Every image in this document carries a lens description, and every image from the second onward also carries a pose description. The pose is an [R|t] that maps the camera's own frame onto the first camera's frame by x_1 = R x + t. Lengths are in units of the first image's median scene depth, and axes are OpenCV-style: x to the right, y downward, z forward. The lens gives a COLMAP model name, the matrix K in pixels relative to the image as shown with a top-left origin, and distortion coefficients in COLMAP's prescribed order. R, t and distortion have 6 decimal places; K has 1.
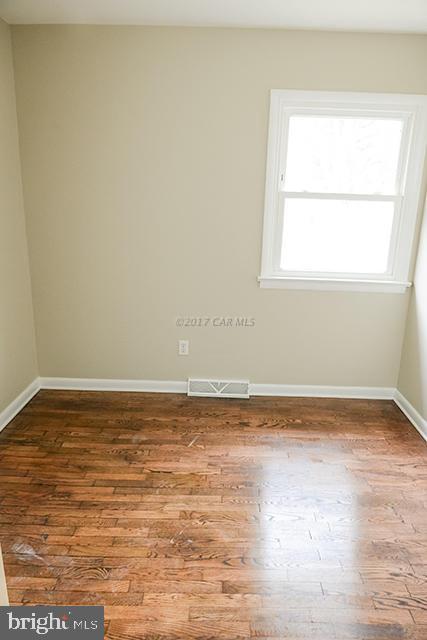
lens RADIAL K [[444.9, 0, 233.9], [0, 444.9, 317.5], [0, 0, 1]] dist [-0.014943, -0.019155]
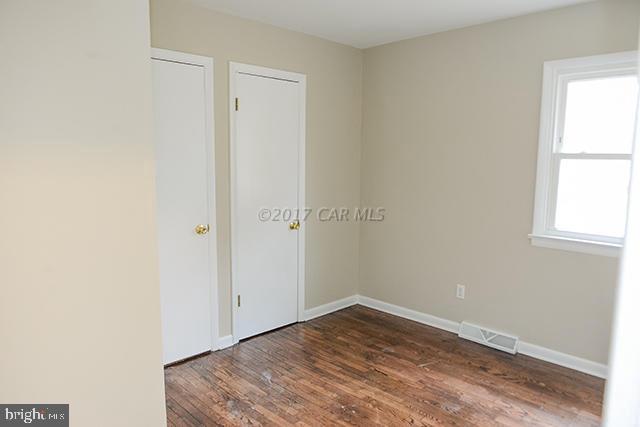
lens RADIAL K [[435.9, 0, 316.8], [0, 435.9, 220.5], [0, 0, 1]] dist [-0.072693, 0.025191]
pose [[0.719424, 0.078511, -0.690120, 0.479665], [-0.162345, 0.985076, -0.057173, 0.018500], [0.675332, 0.153169, 0.721433, -0.074077]]
